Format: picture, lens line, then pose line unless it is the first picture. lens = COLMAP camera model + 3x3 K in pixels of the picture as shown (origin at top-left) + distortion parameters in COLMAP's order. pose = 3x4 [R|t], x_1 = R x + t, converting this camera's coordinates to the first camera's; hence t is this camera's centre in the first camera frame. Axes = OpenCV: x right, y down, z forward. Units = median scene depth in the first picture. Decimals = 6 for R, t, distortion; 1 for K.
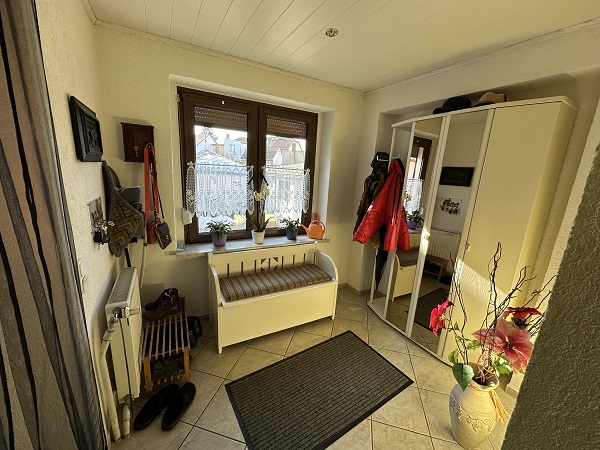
lens RADIAL K [[239.1, 0, 304.5], [0, 239.1, 227.0], [0, 0, 1]] dist [-0.000398, -0.000027]
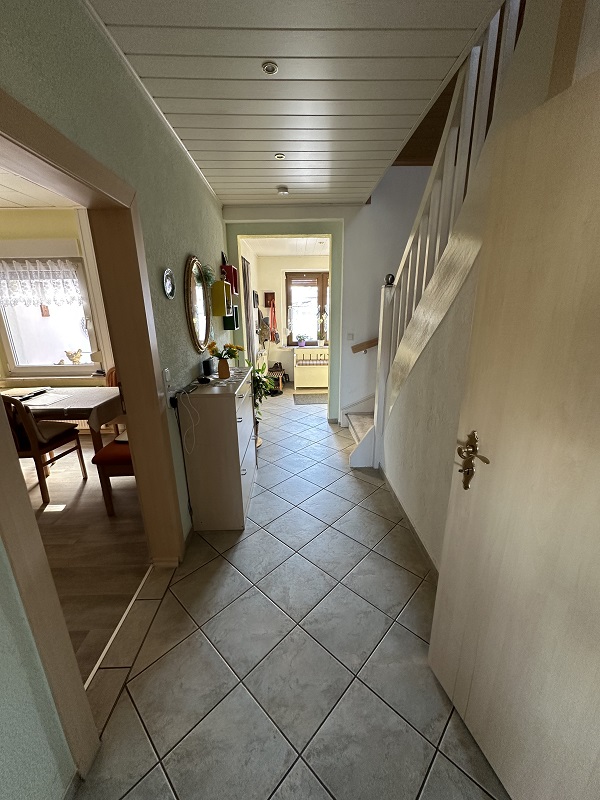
lens RADIAL K [[318.8, 0, 298.4], [0, 318.8, 400.4], [0, 0, 1]] dist [-0.000398, -0.000027]
pose [[0.860802, 0.068393, -0.504323, 1.138836], [-0.046877, 0.997372, 0.055246, 0.432332], [0.506776, -0.023915, 0.861746, -1.505299]]
